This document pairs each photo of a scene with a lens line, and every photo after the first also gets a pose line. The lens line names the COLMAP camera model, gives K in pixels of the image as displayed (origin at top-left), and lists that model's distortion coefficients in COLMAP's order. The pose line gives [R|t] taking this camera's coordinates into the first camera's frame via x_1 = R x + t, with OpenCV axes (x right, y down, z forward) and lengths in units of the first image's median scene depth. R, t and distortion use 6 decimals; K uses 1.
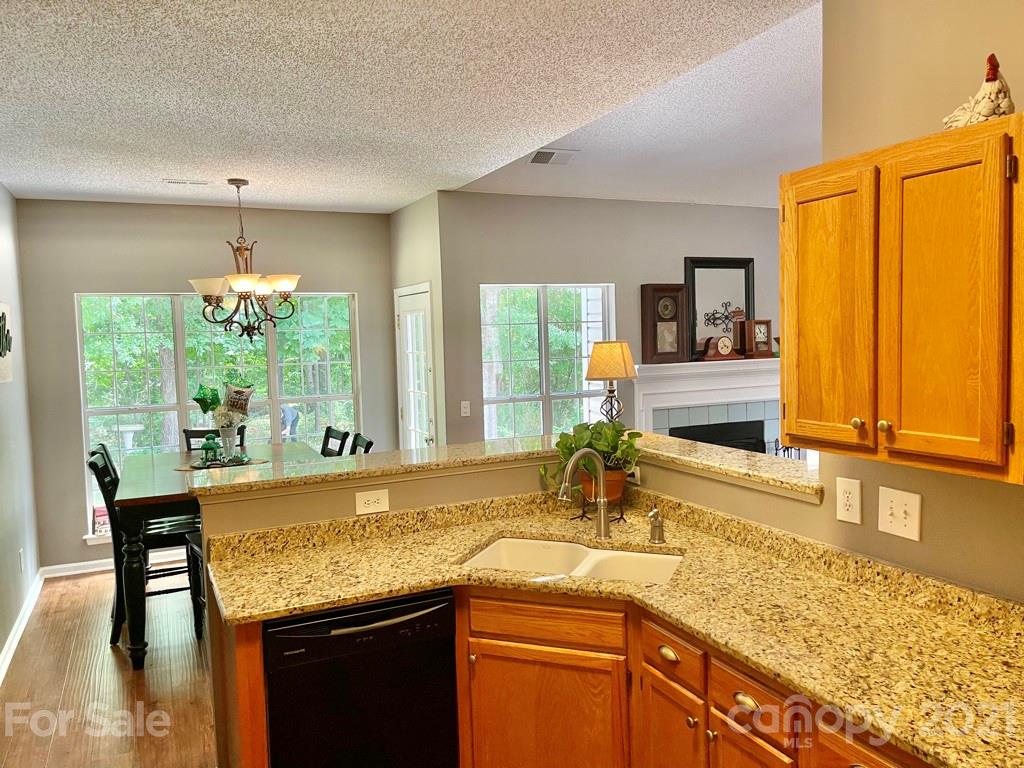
lens RADIAL K [[774.0, 0, 510.1], [0, 774.0, 388.4], [0, 0, 1]] dist [0.059247, -0.072683]
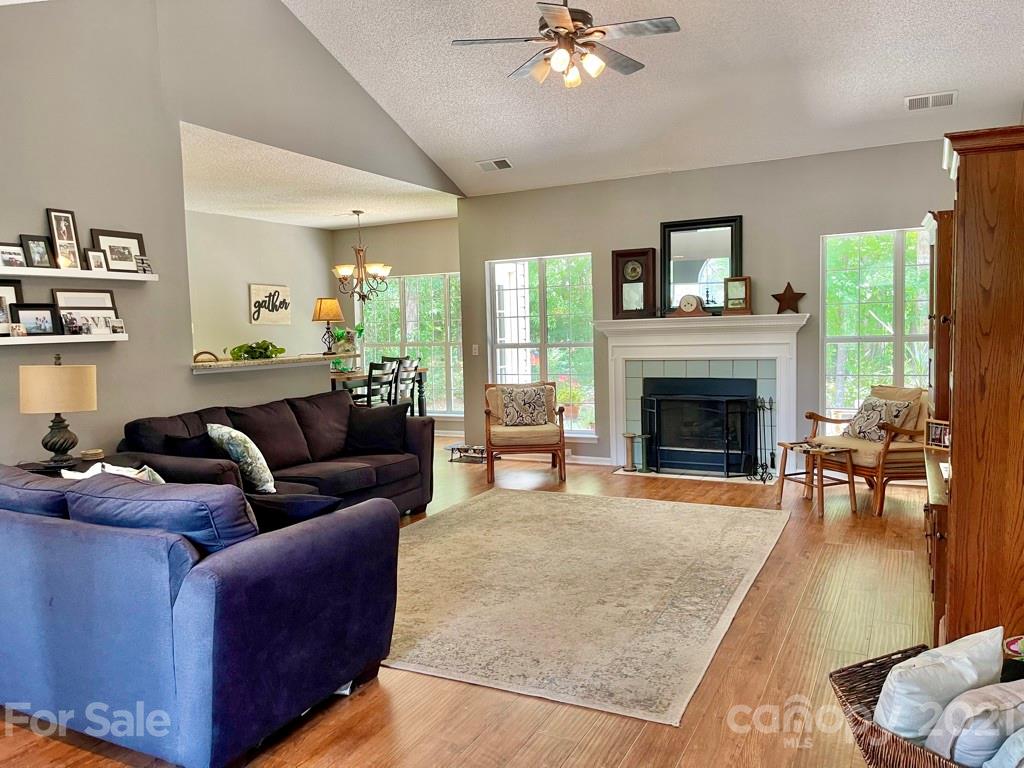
lens RADIAL K [[774.0, 0, 510.7], [0, 774.0, 381.6], [0, 0, 1]] dist [0.059247, -0.072683]
pose [[0.610285, 0.064353, -0.789564, 0.996909], [-0.043728, 0.997912, 0.047535, 0.012359], [0.790974, 0.005516, 0.611825, 0.167247]]
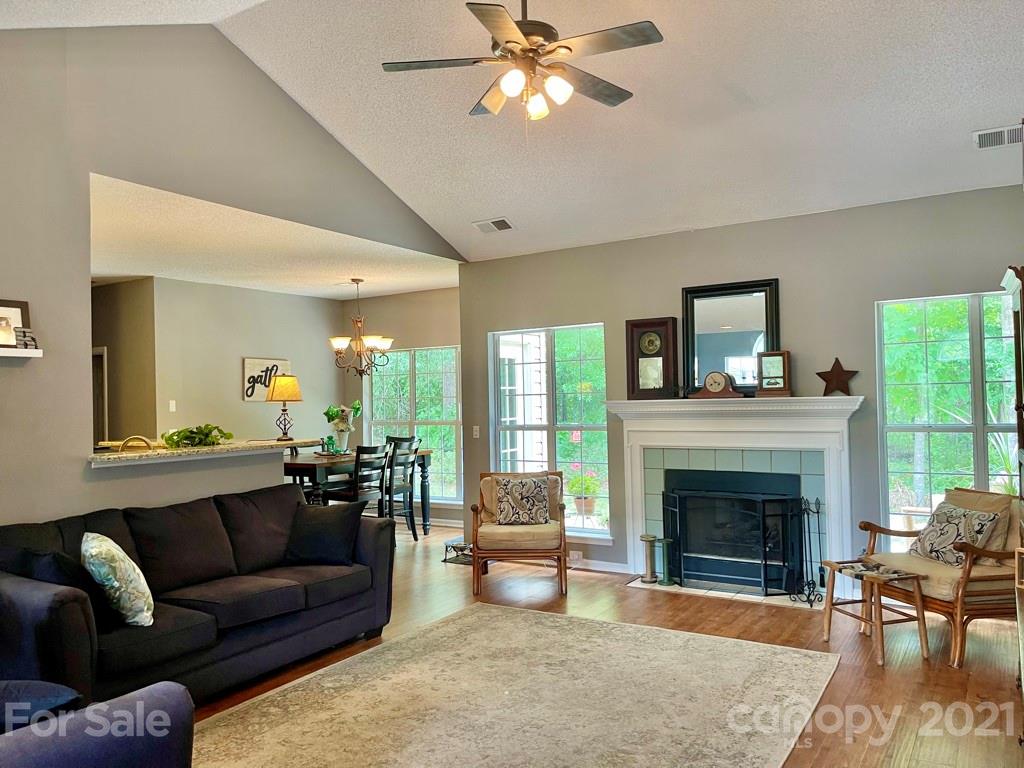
lens RADIAL K [[774.0, 0, 508.7], [0, 774.0, 385.0], [0, 0, 1]] dist [0.059247, -0.072683]
pose [[0.537542, -0.001978, -0.843235, 0.923179], [-0.051254, 0.998072, -0.035014, -0.008393], [0.841678, 0.062041, 0.536404, 0.334447]]
